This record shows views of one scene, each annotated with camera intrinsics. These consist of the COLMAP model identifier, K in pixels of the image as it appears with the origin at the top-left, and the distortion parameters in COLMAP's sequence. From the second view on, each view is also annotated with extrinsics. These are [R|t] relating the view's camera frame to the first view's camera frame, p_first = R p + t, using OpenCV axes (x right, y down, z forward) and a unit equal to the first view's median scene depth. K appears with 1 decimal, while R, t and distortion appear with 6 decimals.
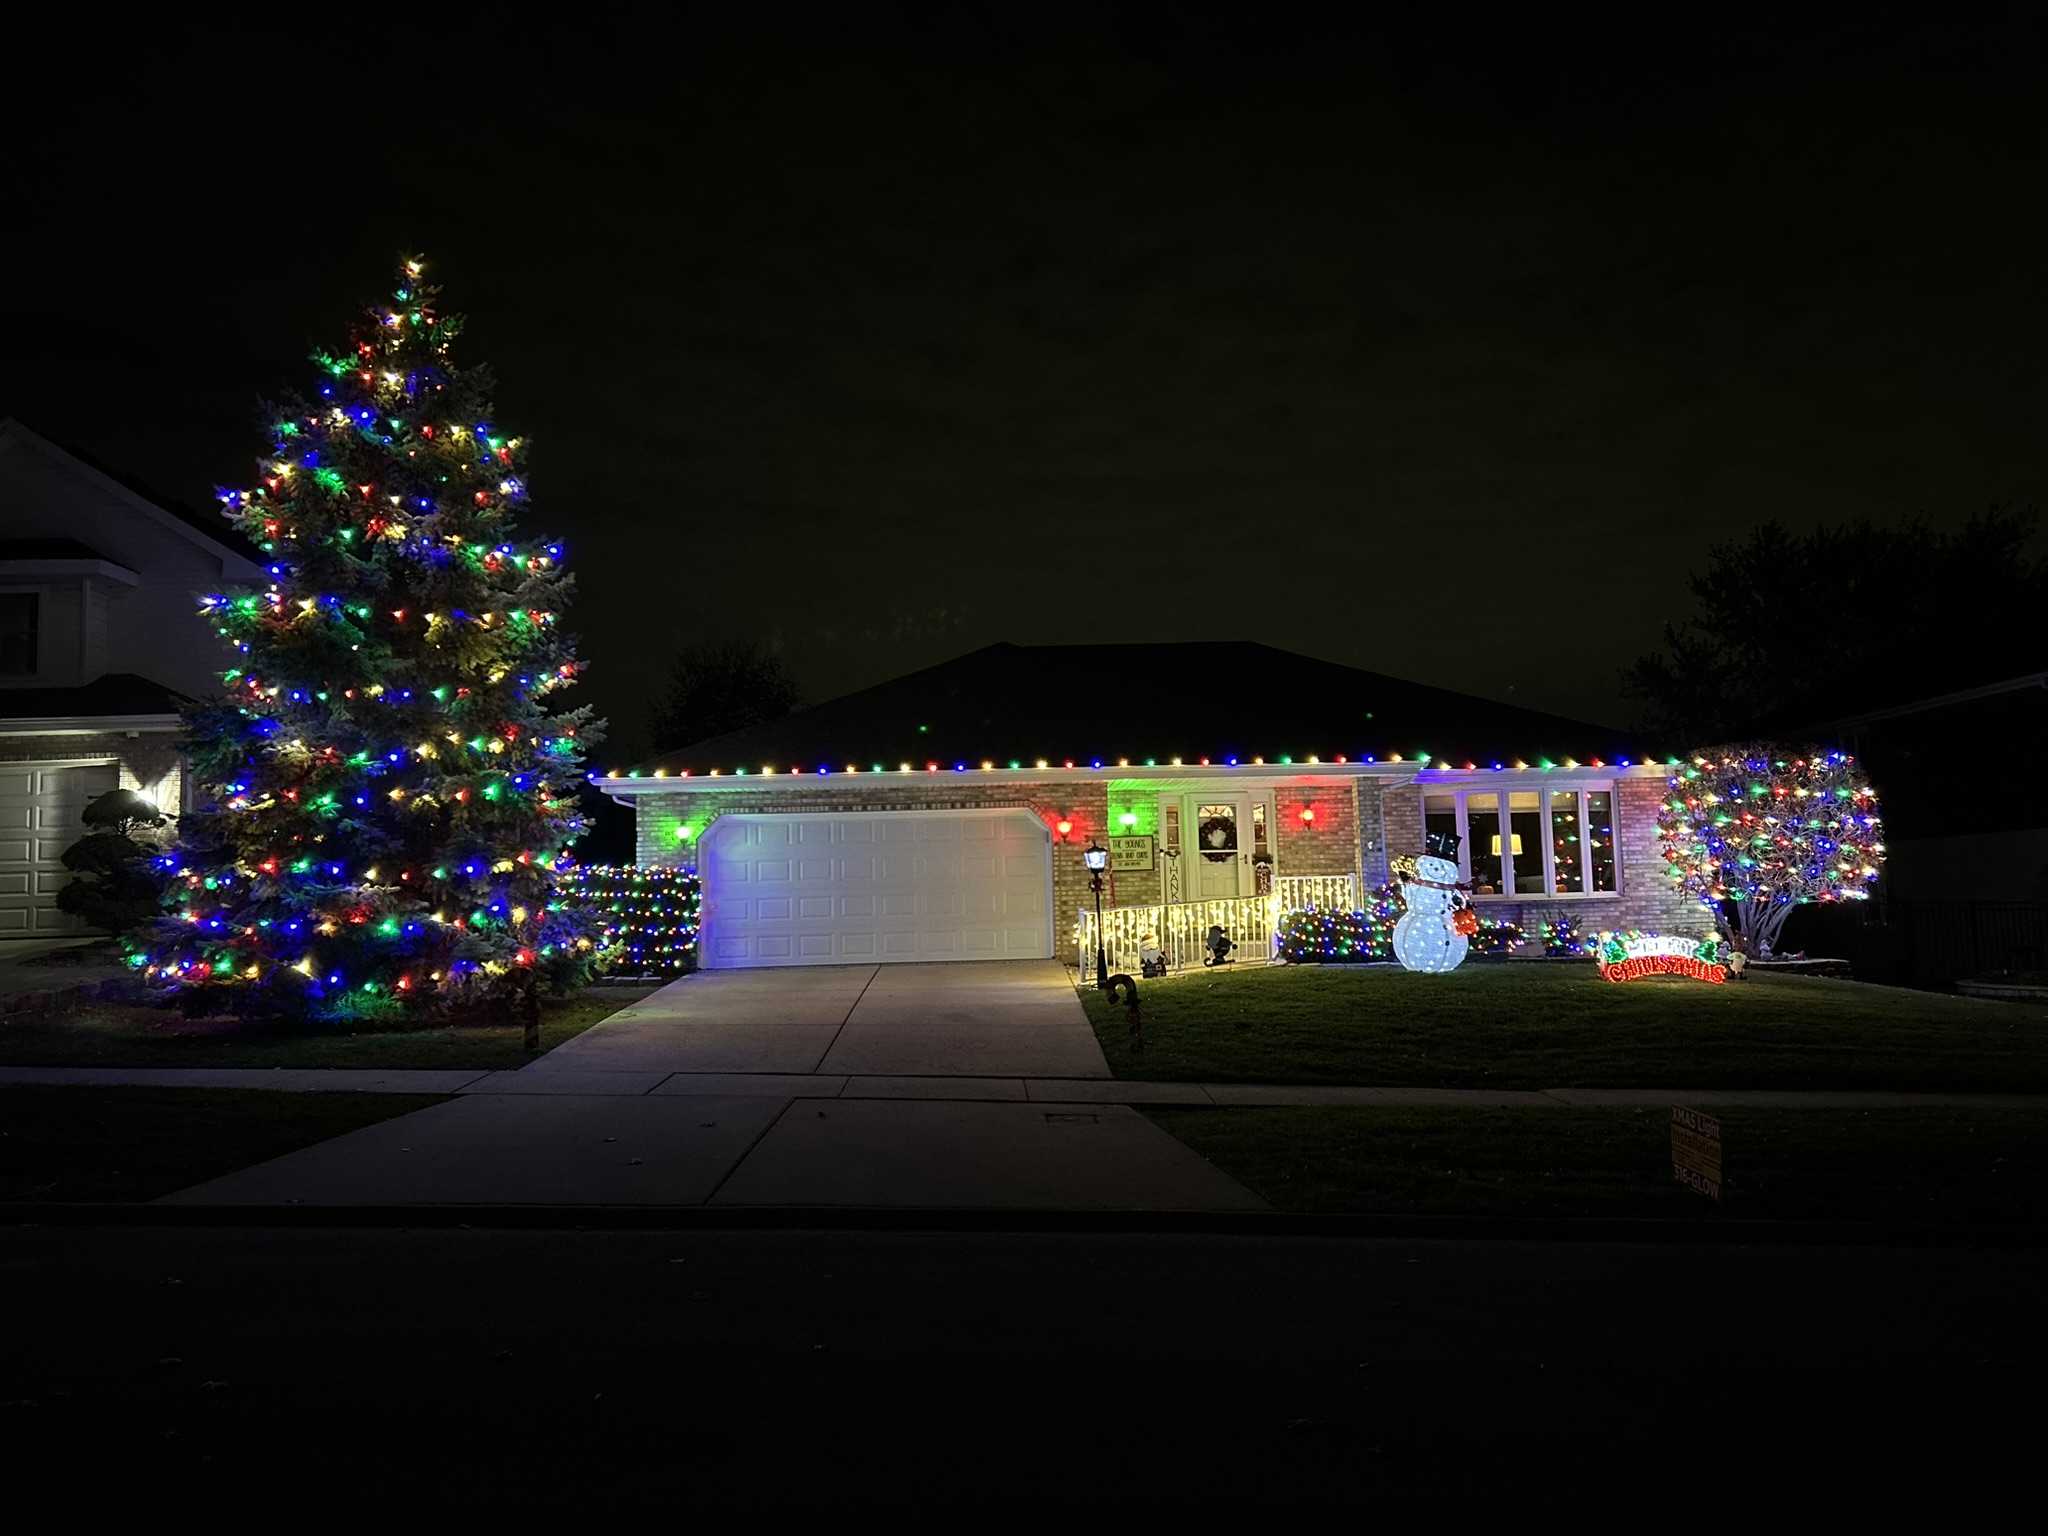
lens RADIAL K [[1528.2, 0, 1024.0], [0, 1528.2, 768.0], [0, 0, 1]] dist [0.052756, -0.001441]
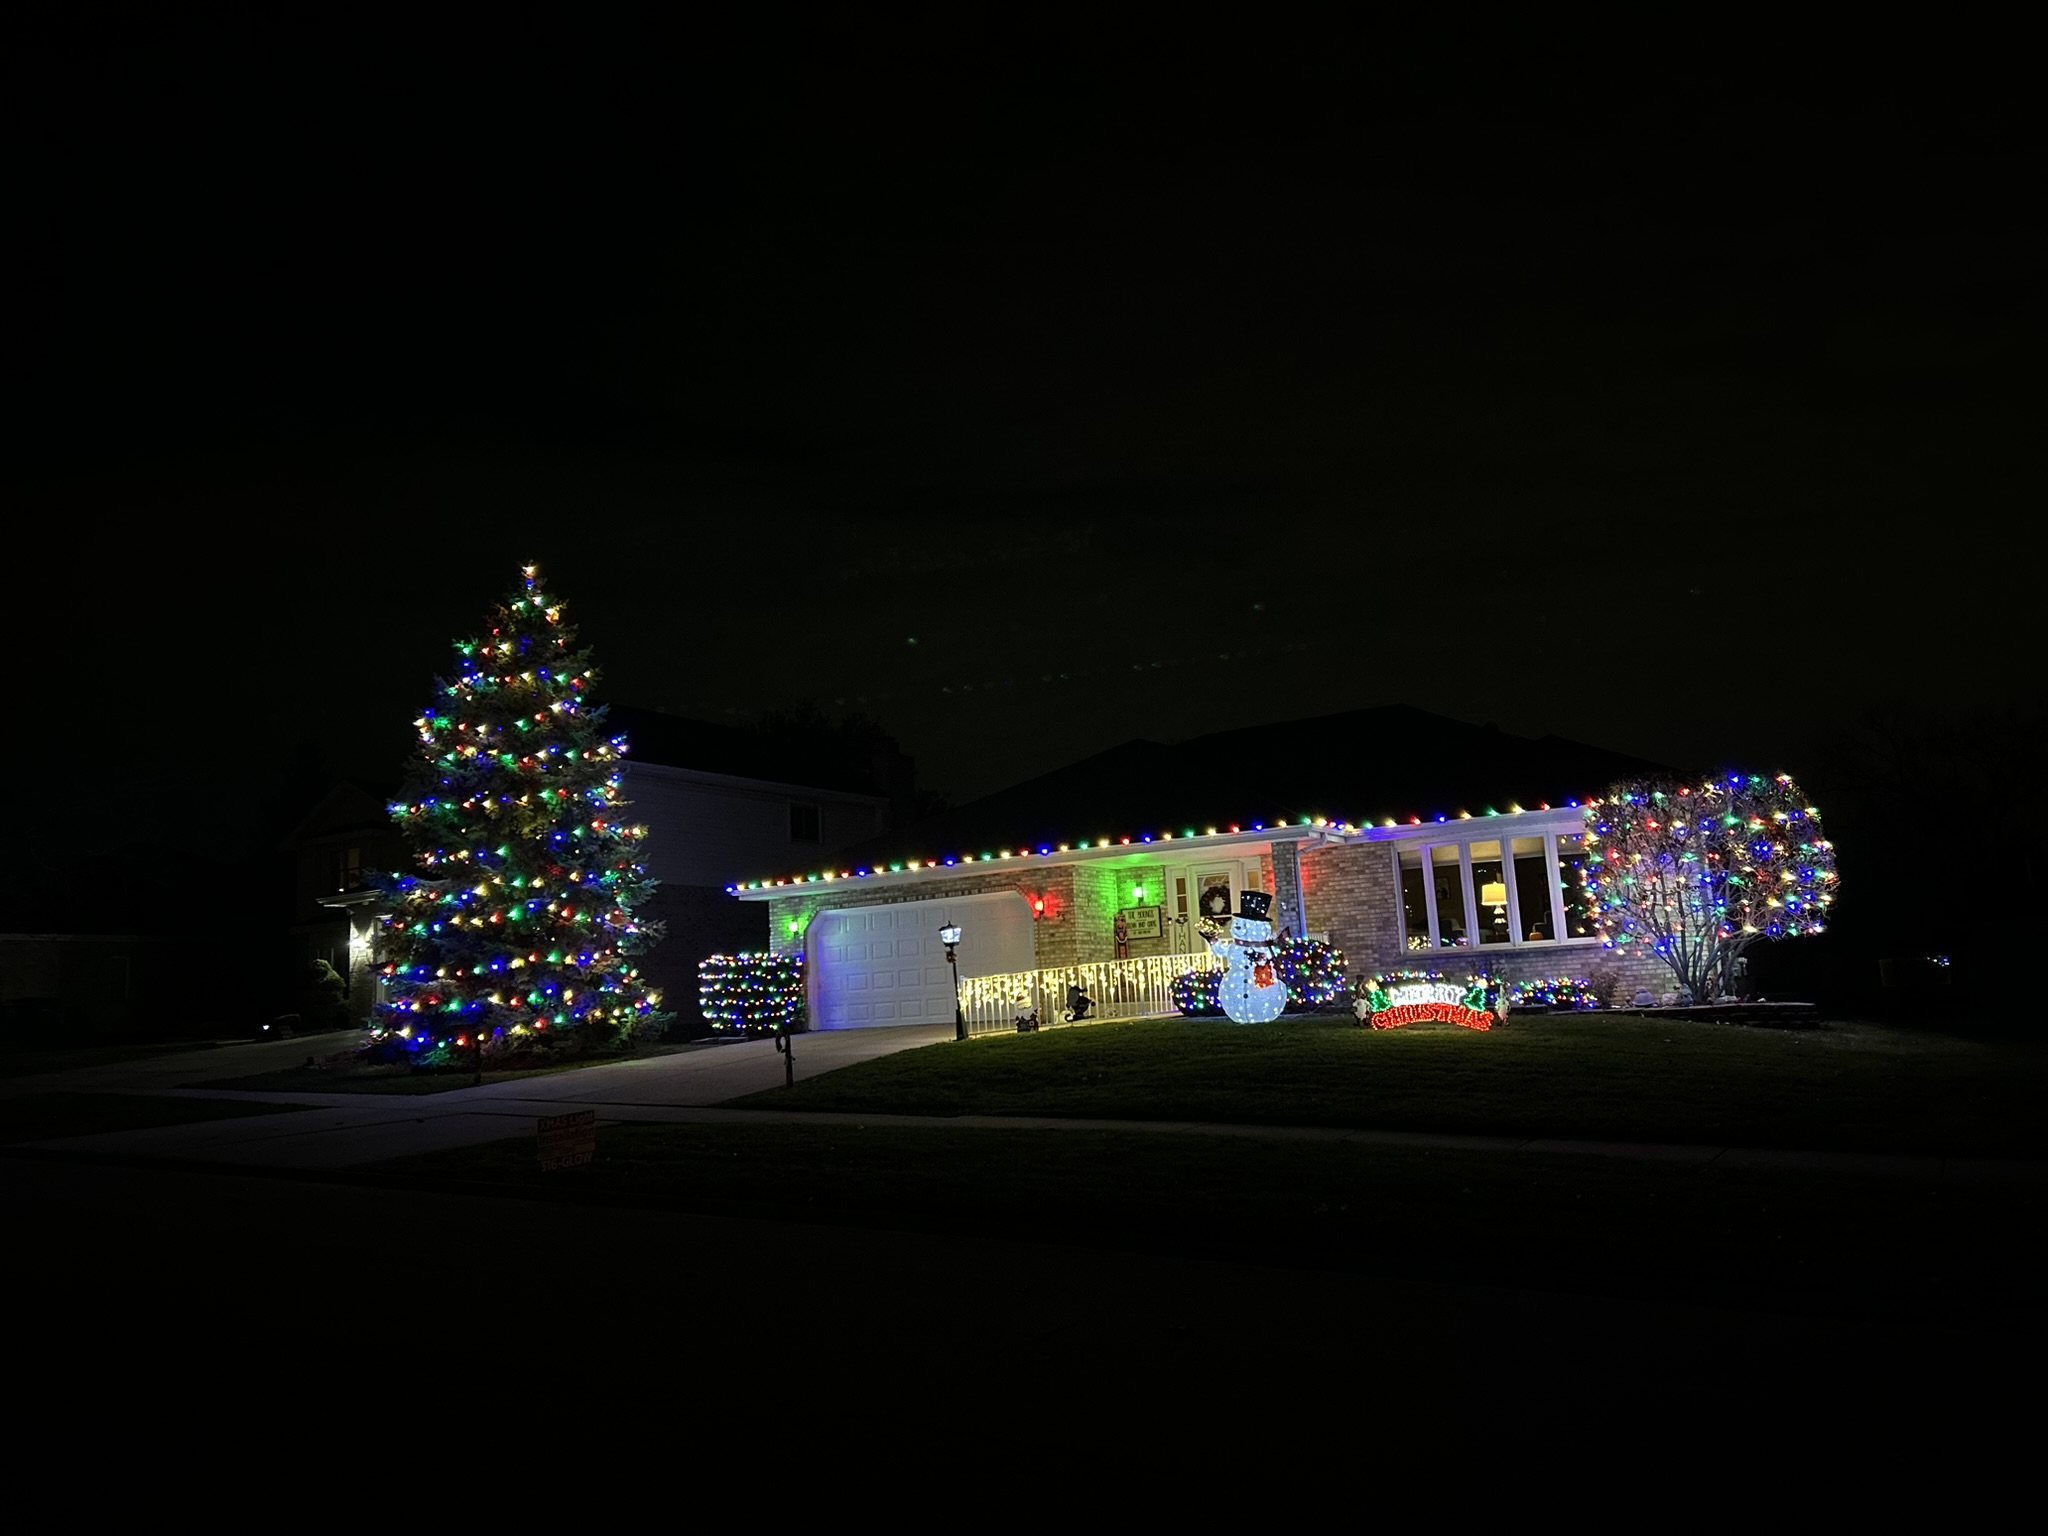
lens RADIAL K [[1544.0, 0, 1019.5], [0, 1544.0, 749.5], [0, 0, 1]] dist [0.105660, -0.148005]
pose [[0.828899, -0.113253, -0.547813, 0.737033], [0.082803, 0.993344, -0.080071, 0.014417], [0.553236, 0.021010, 0.832760, -0.009594]]
